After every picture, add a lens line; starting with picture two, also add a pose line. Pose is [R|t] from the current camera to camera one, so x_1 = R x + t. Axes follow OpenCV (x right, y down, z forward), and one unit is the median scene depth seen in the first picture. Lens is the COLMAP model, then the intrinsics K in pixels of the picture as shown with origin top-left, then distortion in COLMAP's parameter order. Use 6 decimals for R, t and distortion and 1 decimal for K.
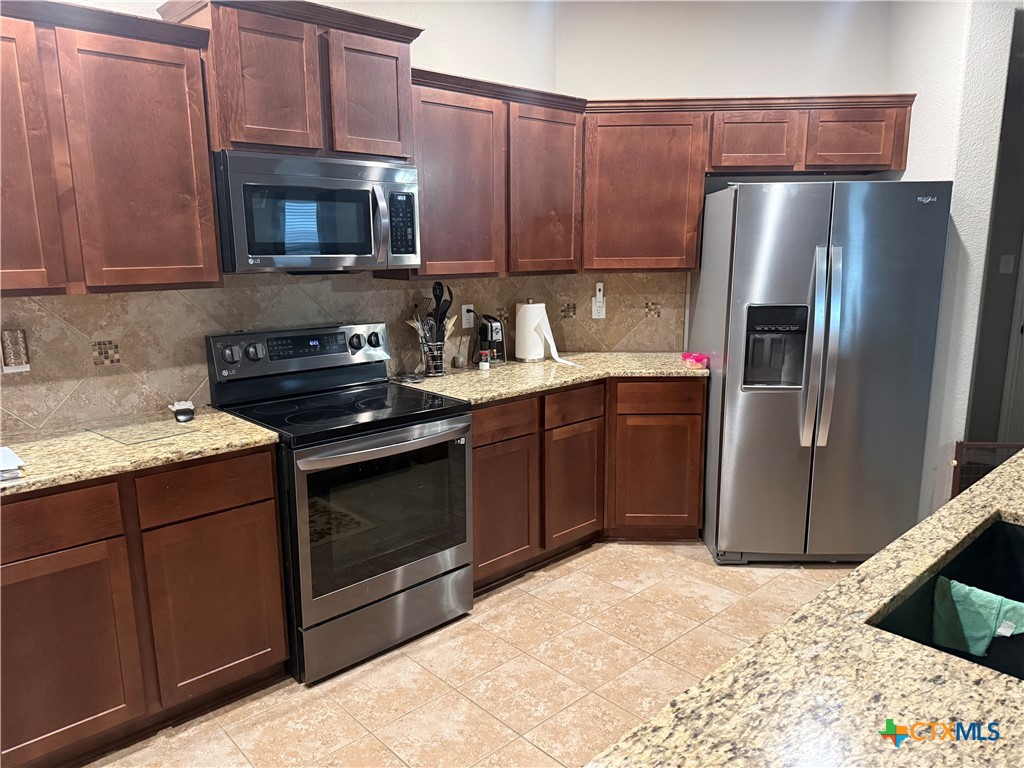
lens RADIAL K [[731.3, 0, 518.9], [0, 731.3, 388.9], [0, 0, 1]] dist [0.108337, -0.151130]
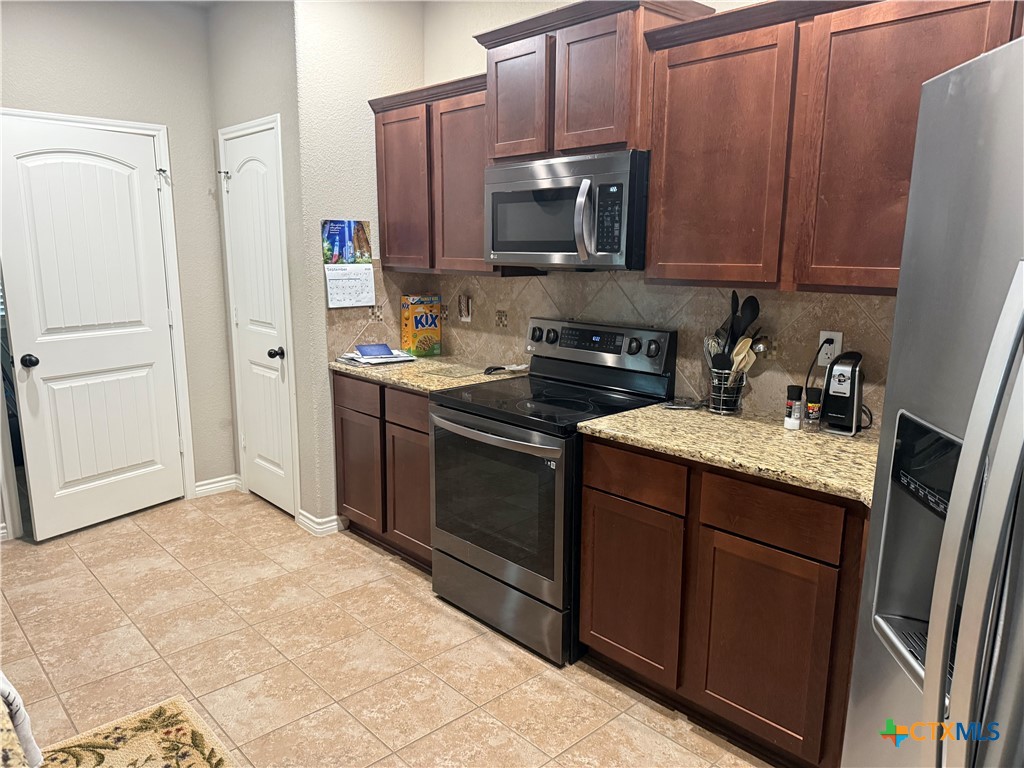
lens RADIAL K [[732.8, 0, 502.7], [0, 732.8, 392.2], [0, 0, 1]] dist [0.195299, -0.389963]
pose [[-0.023434, 0.203796, -0.978733, 0.742803], [-0.196433, 0.958979, 0.204386, -0.175077], [0.980237, 0.197045, 0.017559, 0.871642]]
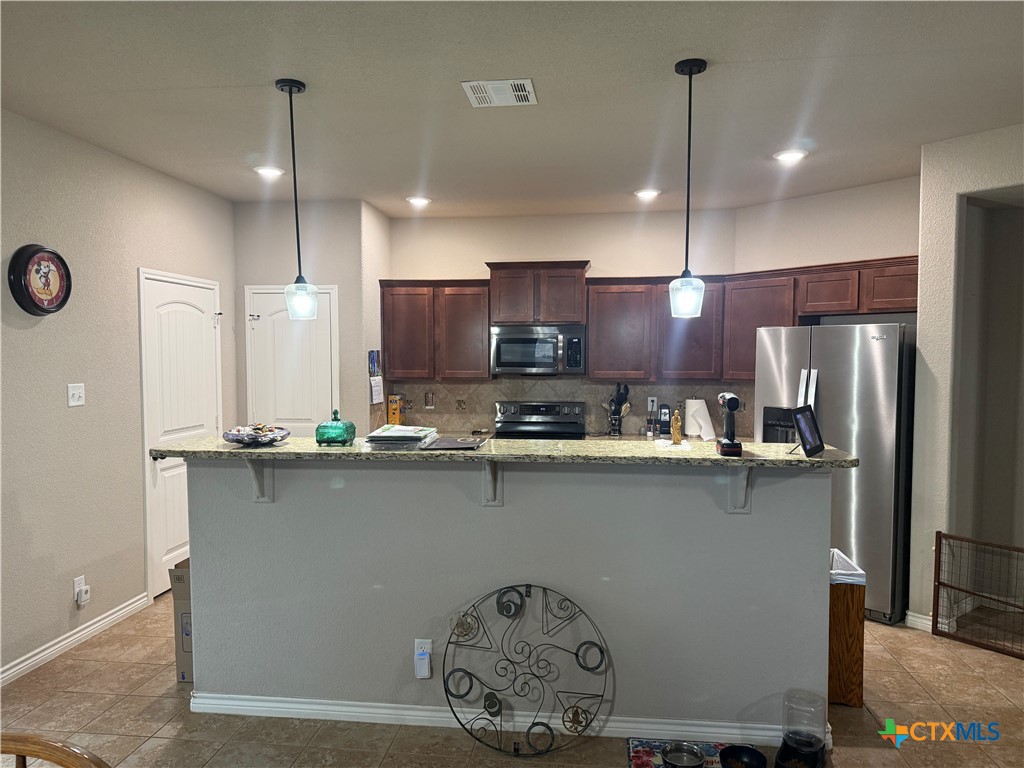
lens RADIAL K [[731.3, 0, 518.9], [0, 731.3, 388.9], [0, 0, 1]] dist [0.108337, -0.151130]
pose [[0.644910, 0.044517, -0.762961, 1.230601], [-0.152033, 0.985823, -0.070989, 0.036714], [0.748984, 0.161777, 0.642535, -0.366096]]
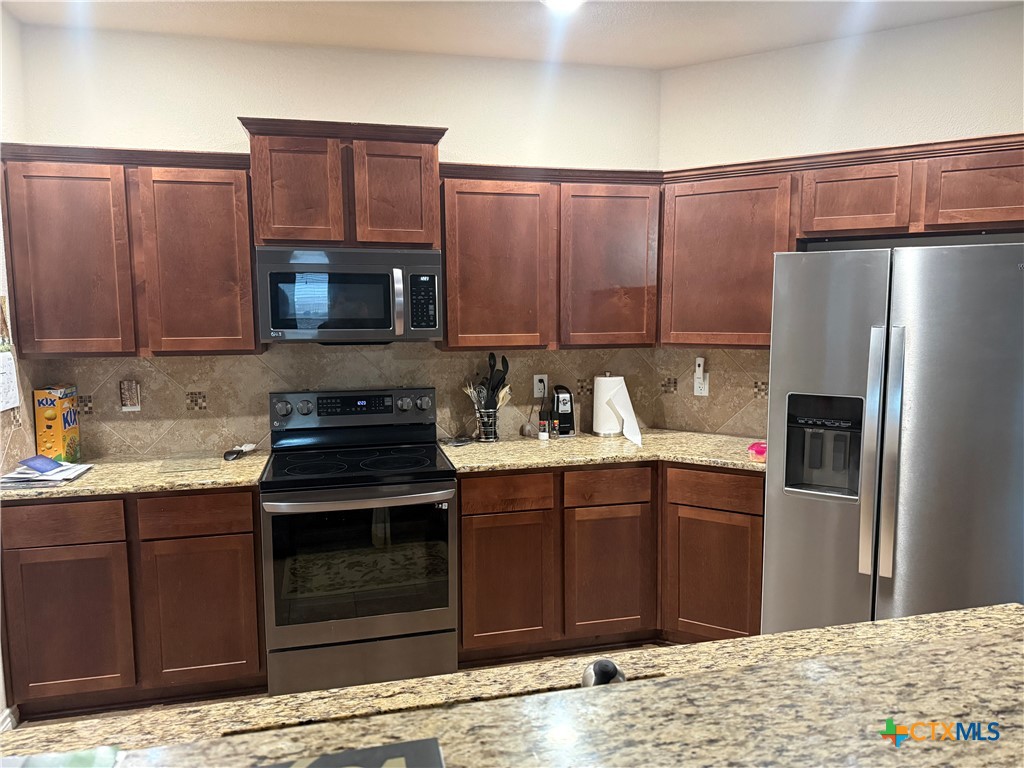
lens RADIAL K [[731.3, 0, 518.9], [0, 731.3, 388.9], [0, 0, 1]] dist [0.108337, -0.151130]
pose [[0.871277, 0.057310, -0.487433, 0.494487], [-0.095418, 0.993988, -0.053690, -0.046509], [0.481426, 0.093288, 0.871508, 0.118793]]
